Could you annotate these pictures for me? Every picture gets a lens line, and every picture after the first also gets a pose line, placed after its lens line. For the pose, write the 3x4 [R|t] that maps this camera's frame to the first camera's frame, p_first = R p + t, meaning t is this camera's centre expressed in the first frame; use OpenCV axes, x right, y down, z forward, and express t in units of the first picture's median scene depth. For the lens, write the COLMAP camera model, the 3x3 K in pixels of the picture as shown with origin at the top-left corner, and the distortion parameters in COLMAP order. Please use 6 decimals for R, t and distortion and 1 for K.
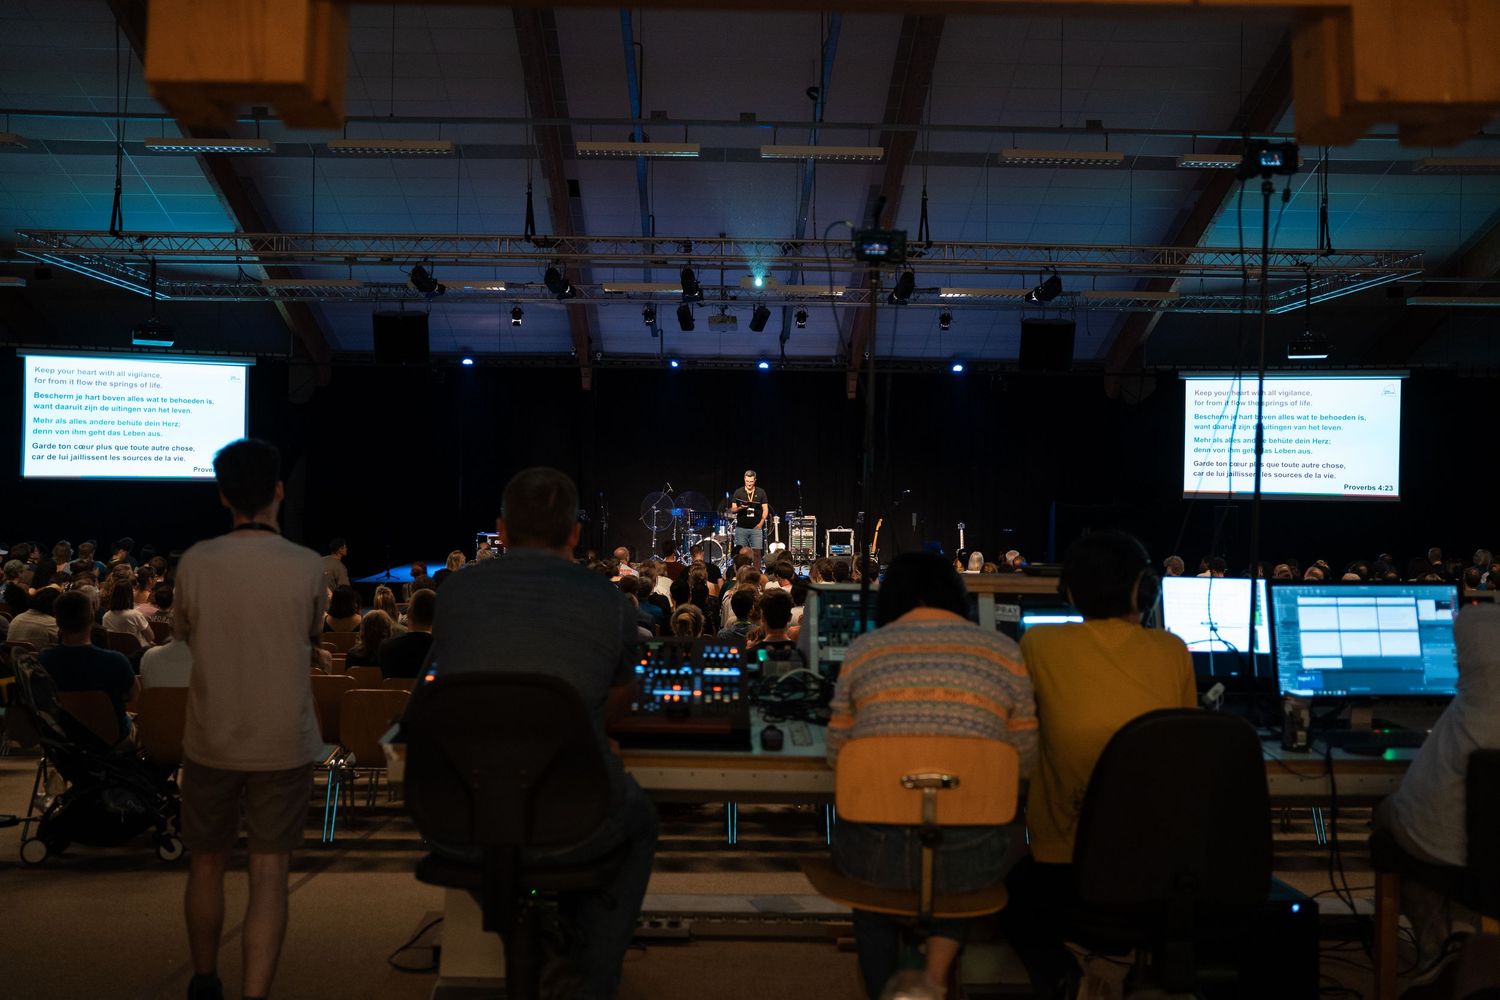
lens RADIAL K [[1543.3, 0, 750.0], [0, 1543.3, 500.0], [0, 0, 1]] dist [-0.002218, -0.000684]
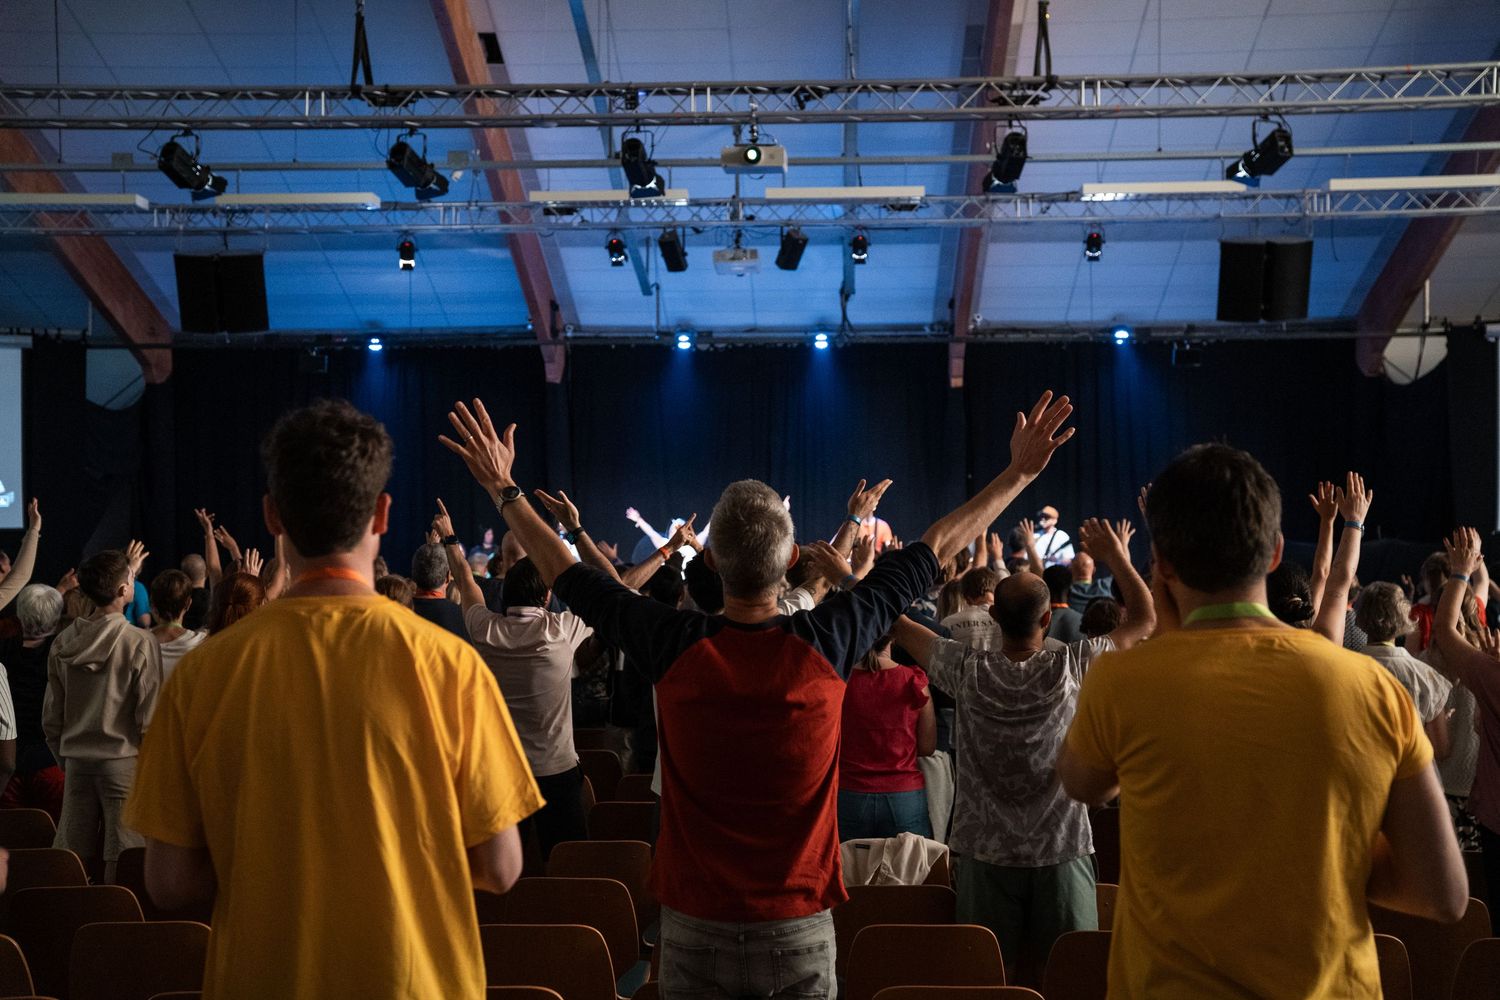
lens RADIAL K [[1923.3, 0, 750.0], [0, 1923.3, 500.0], [0, 0, 1]] dist [0.009399, 1.029206]
pose [[0.997574, -0.017650, -0.067334, 0.035315], [0.015616, 0.999410, -0.030604, 0.006314], [0.067835, 0.029479, 0.997261, 0.199239]]
